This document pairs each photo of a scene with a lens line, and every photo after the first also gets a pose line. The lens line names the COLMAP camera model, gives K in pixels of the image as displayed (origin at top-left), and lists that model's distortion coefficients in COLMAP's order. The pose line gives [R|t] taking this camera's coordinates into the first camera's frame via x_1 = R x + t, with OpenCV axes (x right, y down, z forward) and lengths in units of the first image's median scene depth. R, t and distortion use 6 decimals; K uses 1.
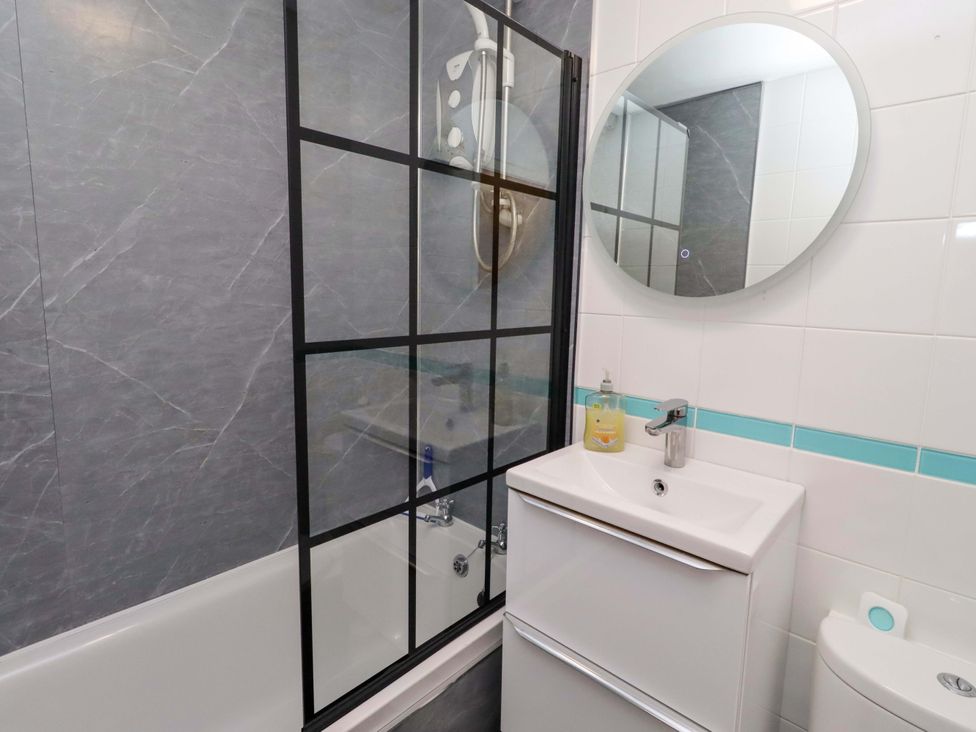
lens RADIAL K [[507.0, 0, 488.5], [0, 507.0, 367.0], [0, 0, 1]] dist [-0.000148, 0.001681]
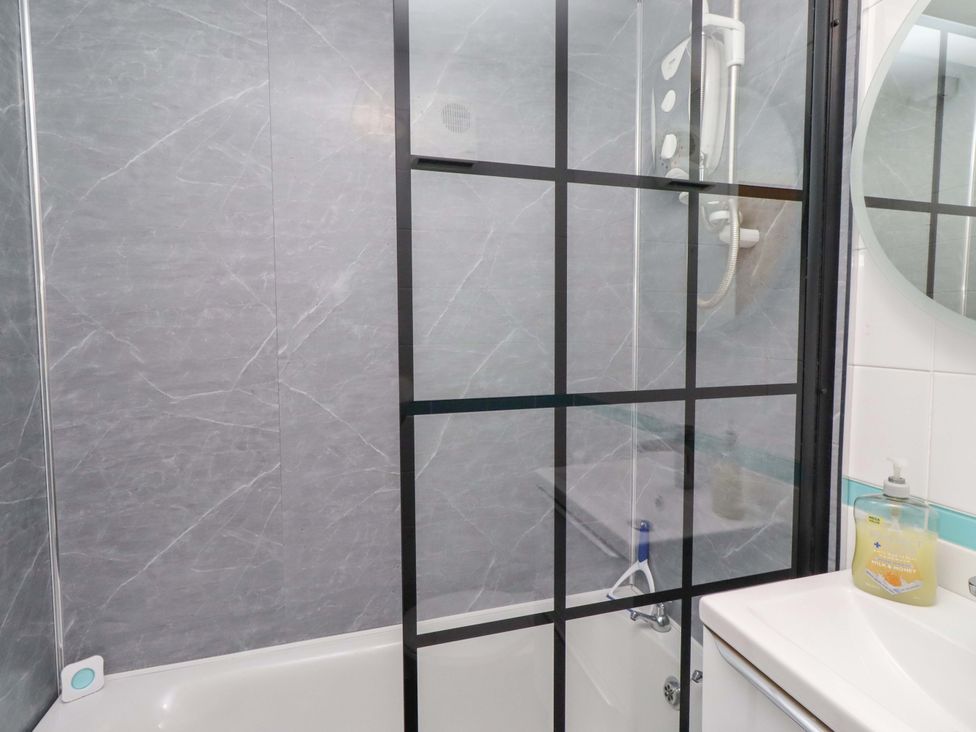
lens RADIAL K [[507.0, 0, 490.8], [0, 507.0, 360.7], [0, 0, 1]] dist [-0.000148, 0.001681]
pose [[0.860140, 0.010041, -0.509958, 0.123202], [-0.056800, 0.995473, -0.076202, -0.038830], [0.506885, 0.094510, 0.856817, 0.223454]]
